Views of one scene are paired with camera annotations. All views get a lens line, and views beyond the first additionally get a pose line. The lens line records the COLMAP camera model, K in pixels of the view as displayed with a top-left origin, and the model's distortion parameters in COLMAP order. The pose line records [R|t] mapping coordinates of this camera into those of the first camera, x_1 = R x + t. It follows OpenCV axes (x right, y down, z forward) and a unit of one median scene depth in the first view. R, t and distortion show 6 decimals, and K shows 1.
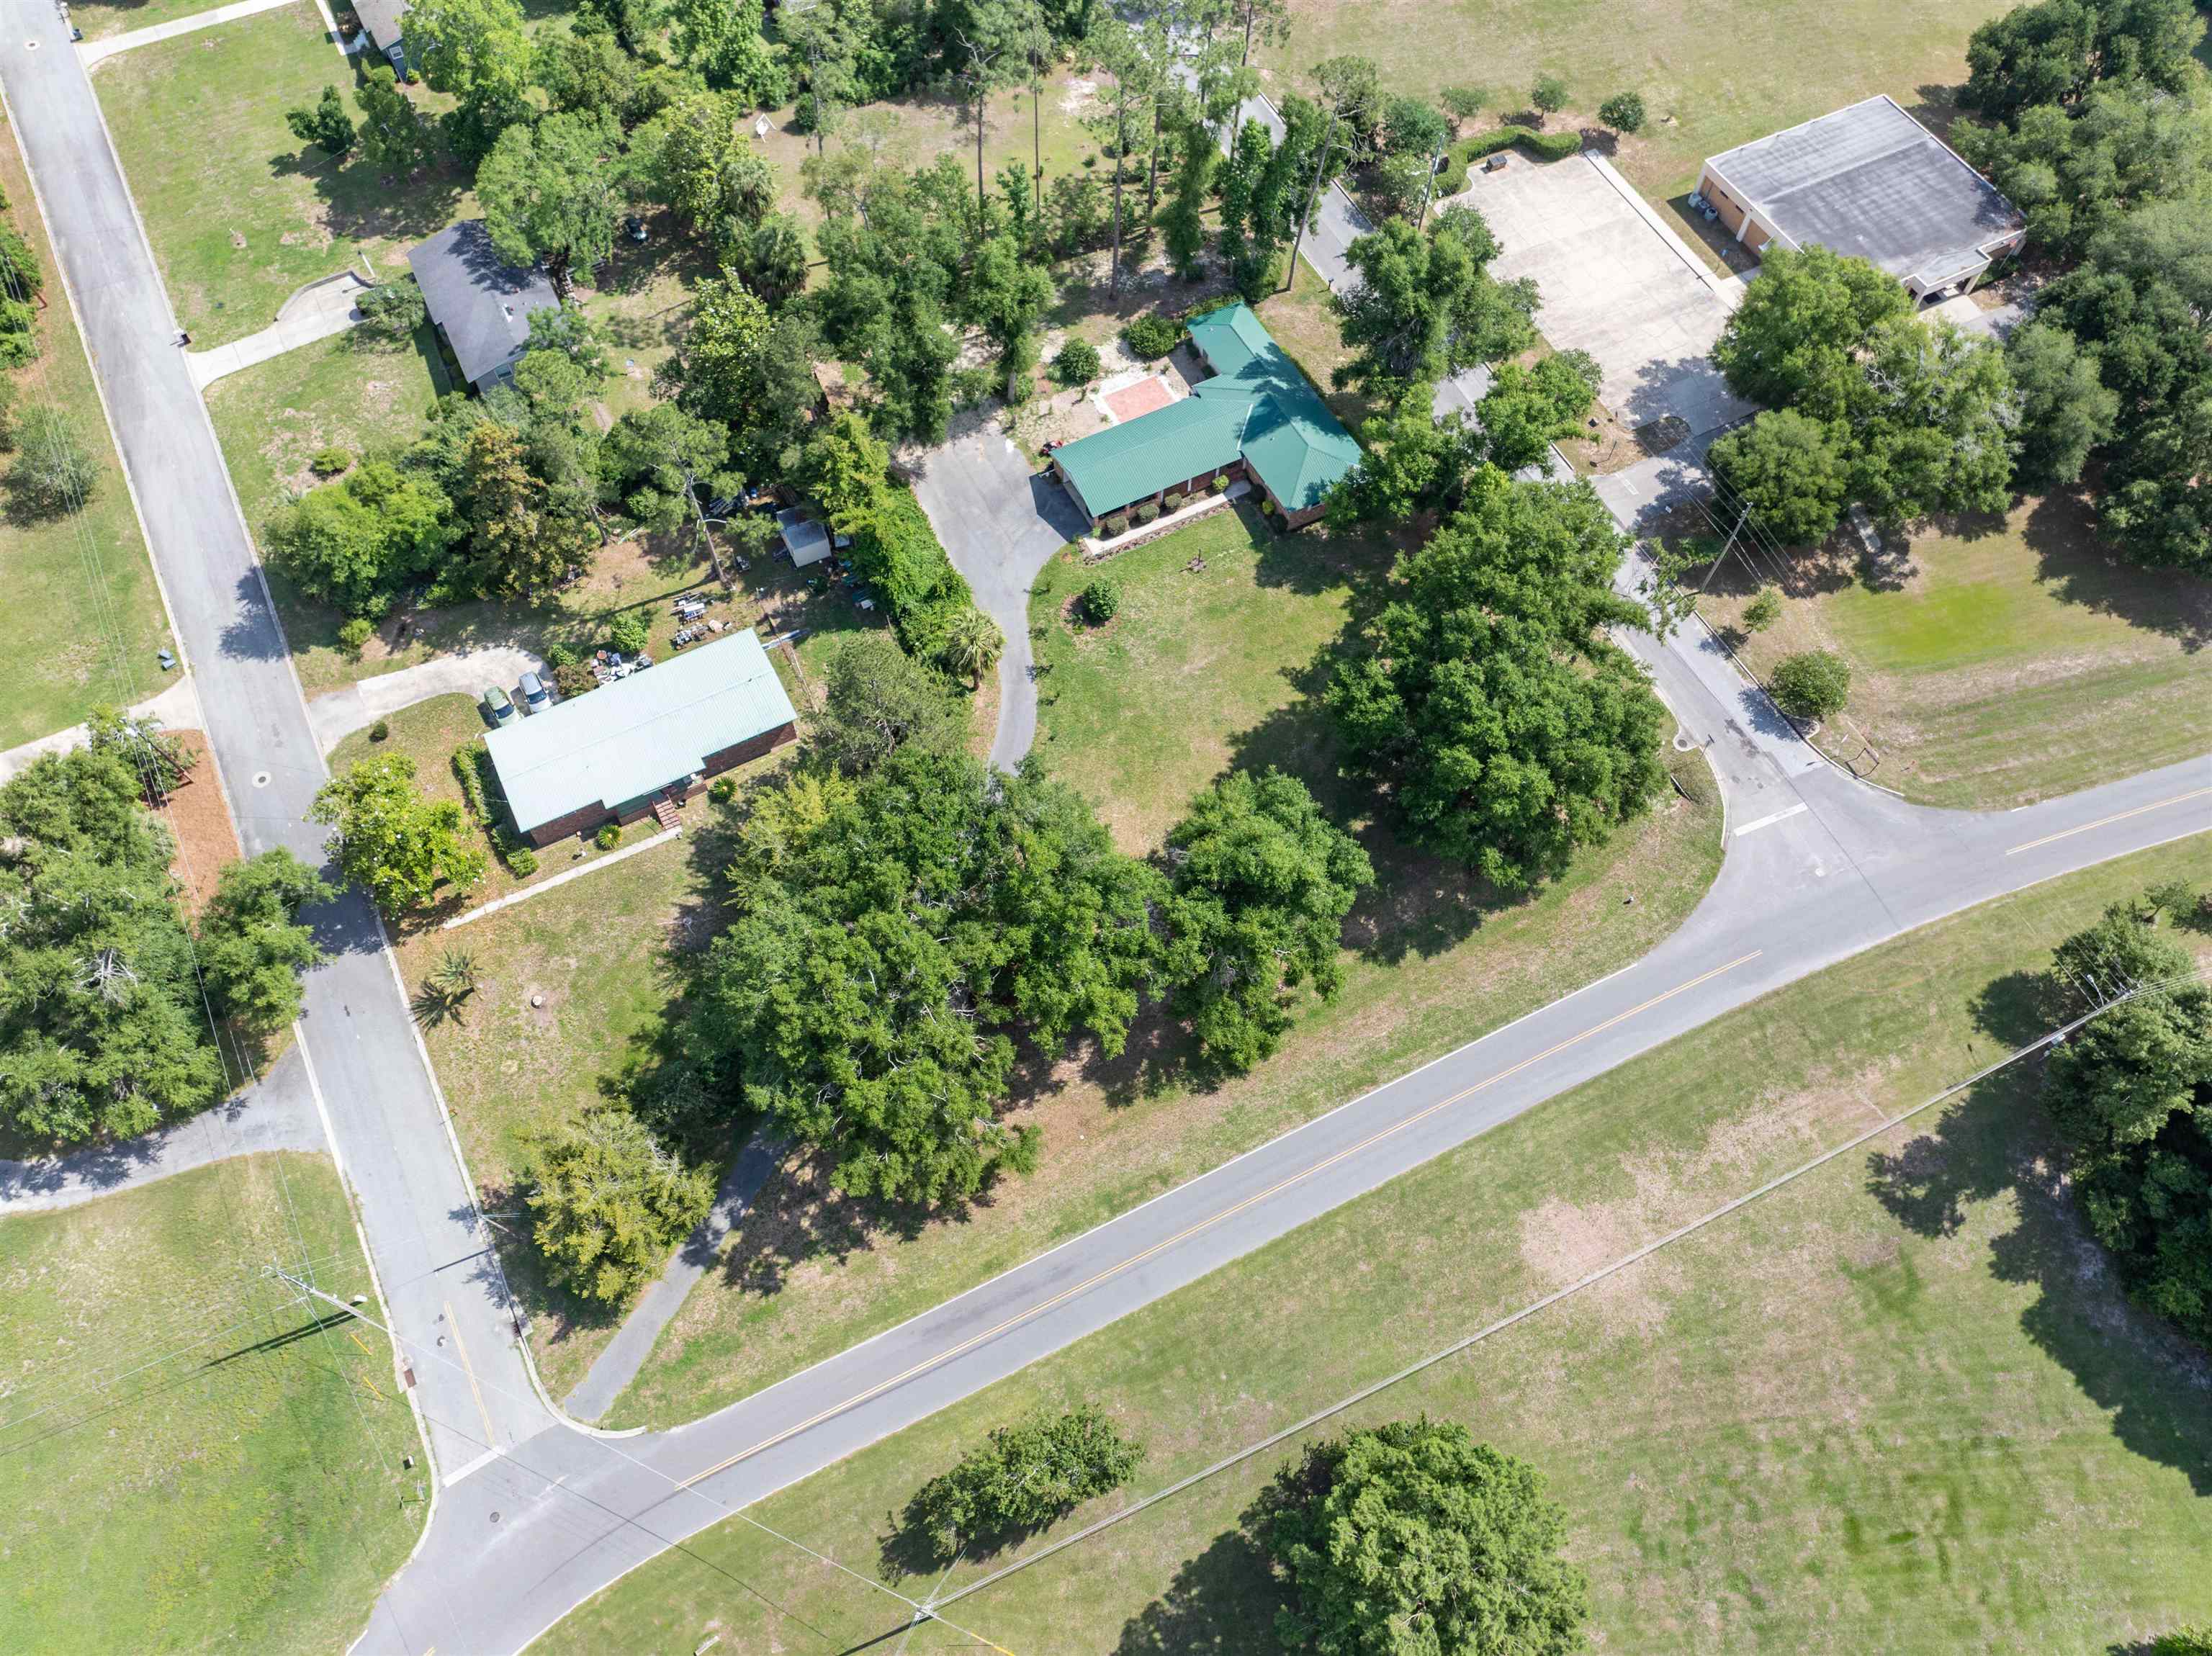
lens RADIAL K [[1562.8, 0, 1111.6], [0, 1562.8, 822.5], [0, 0, 1]] dist [-0.046999, 0.018078]
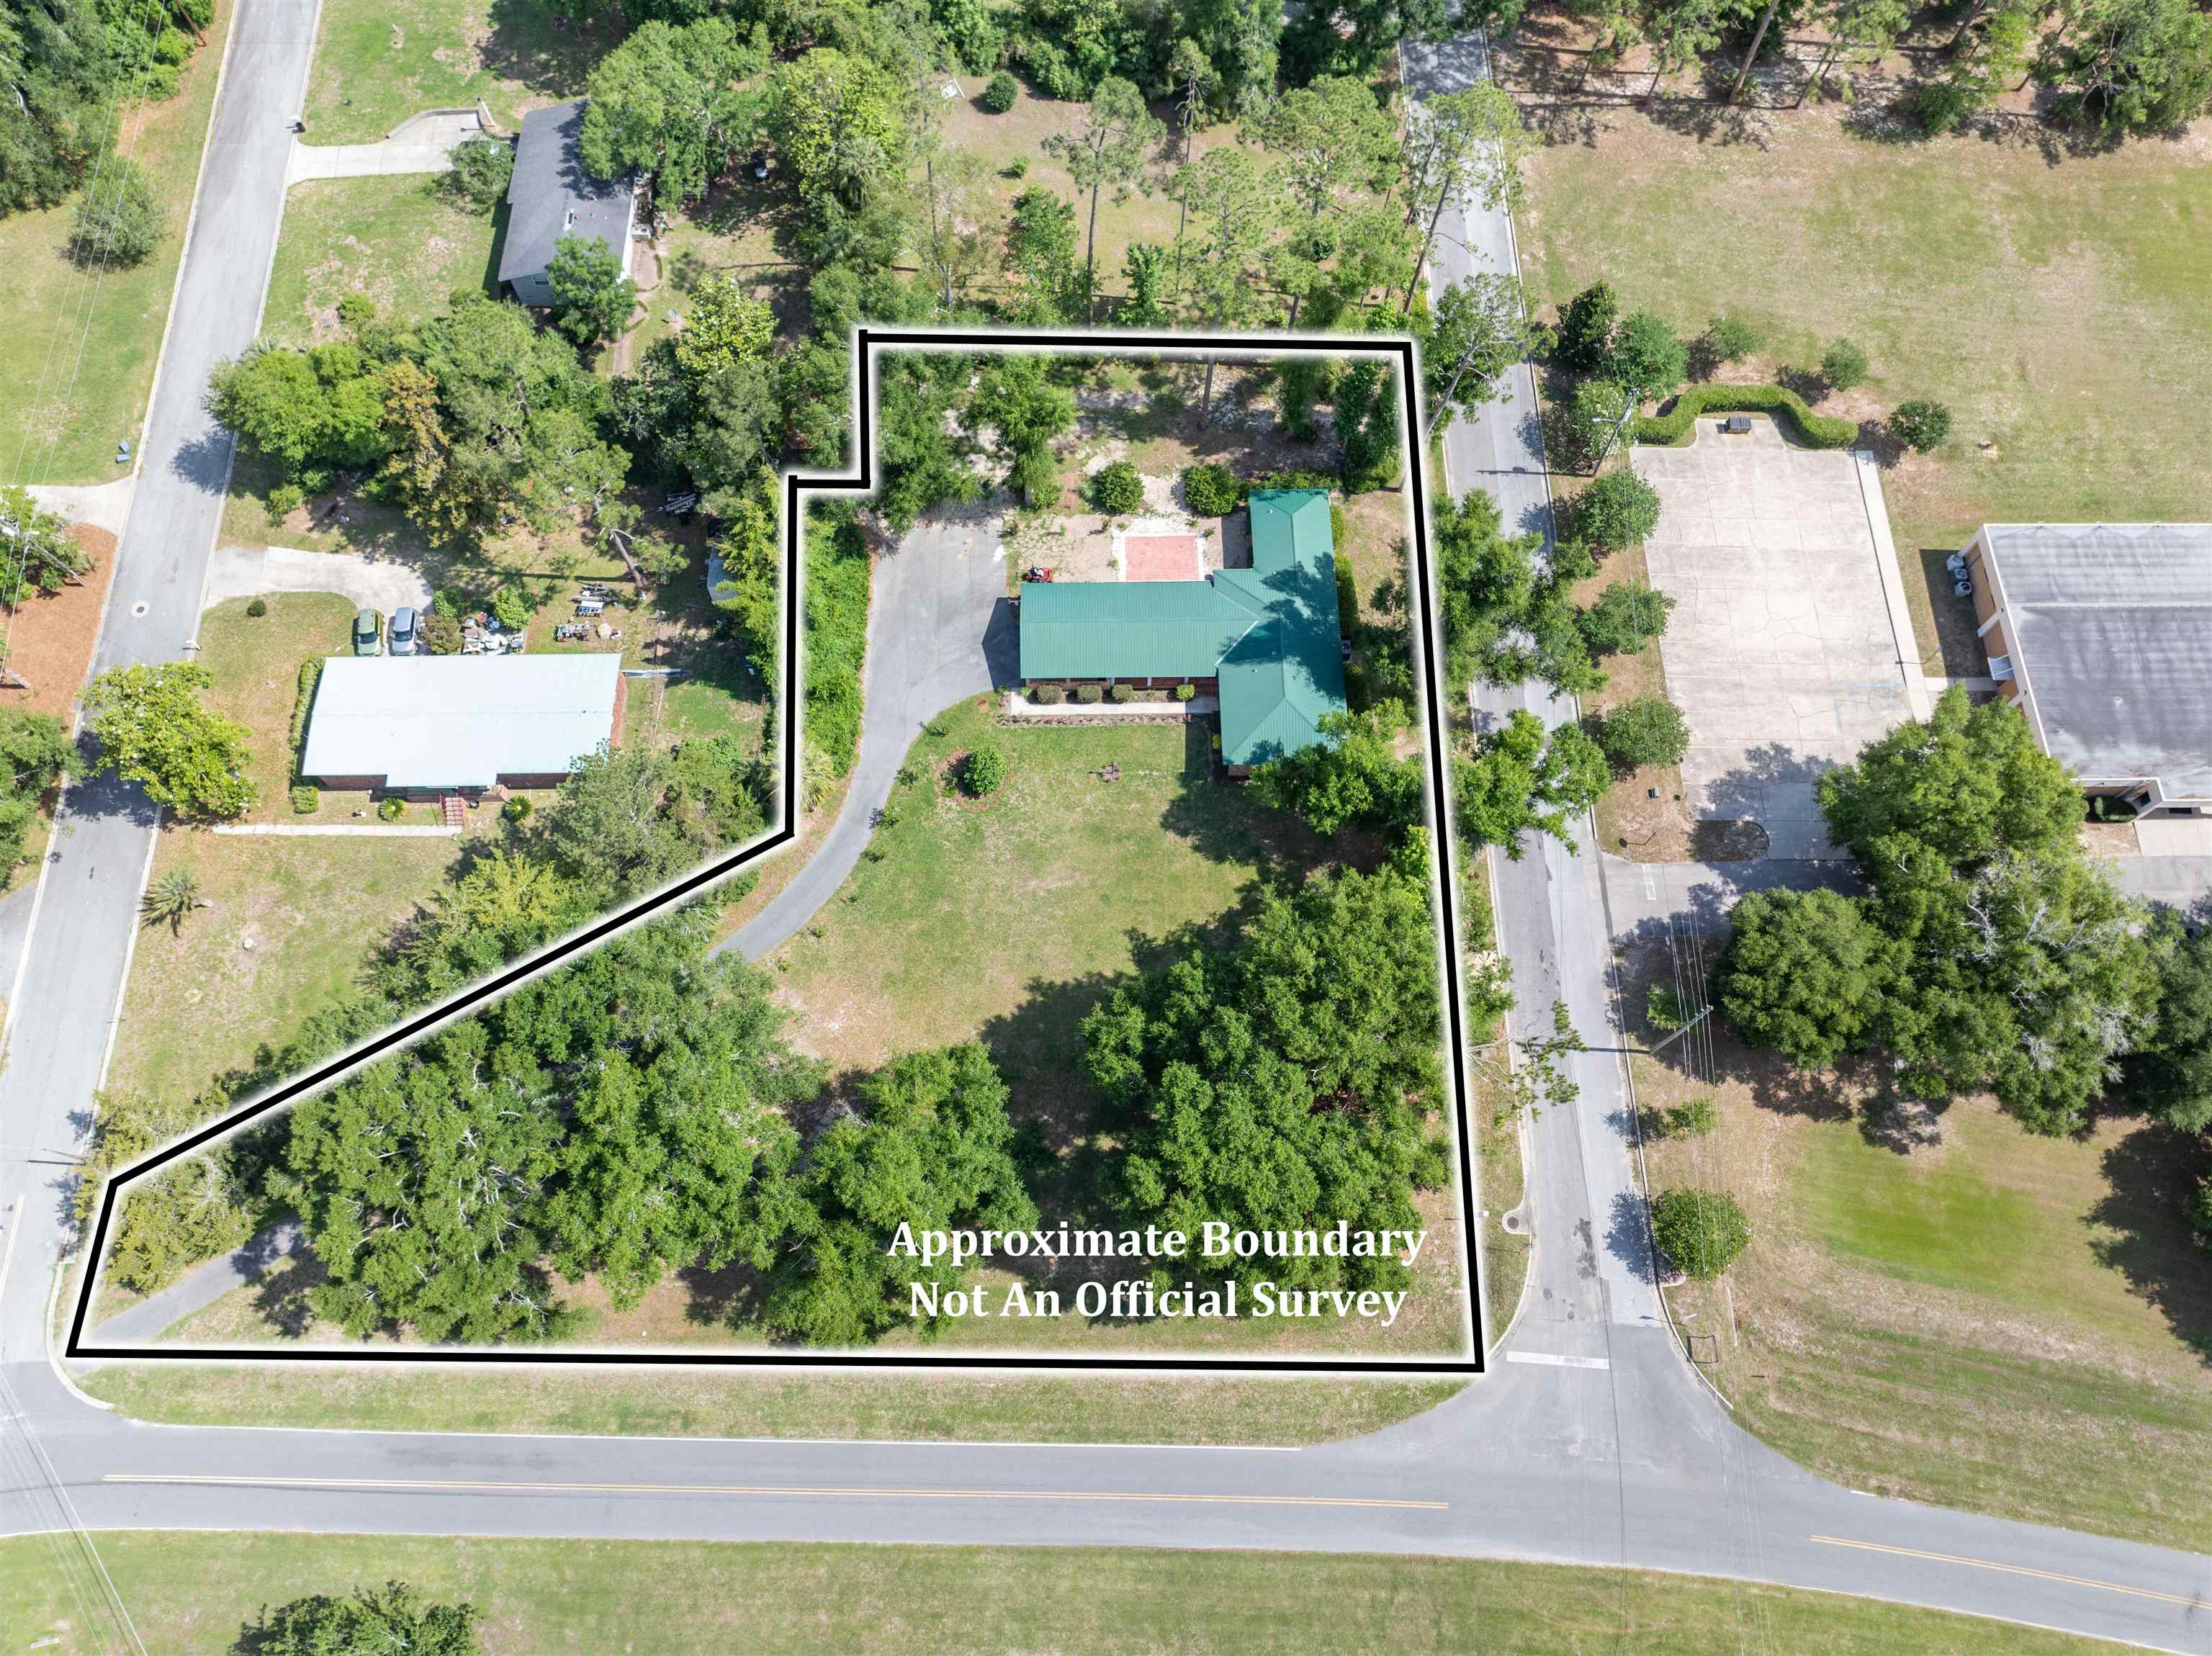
lens RADIAL K [[1562.8, 0, 1111.6], [0, 1562.8, 822.5], [0, 0, 1]] dist [-0.046999, 0.018078]
pose [[0.891260, 0.415452, -0.181809, 0.226057], [-0.394723, 0.908067, 0.140026, -0.262720], [0.223269, -0.053036, 0.973313, 0.146522]]
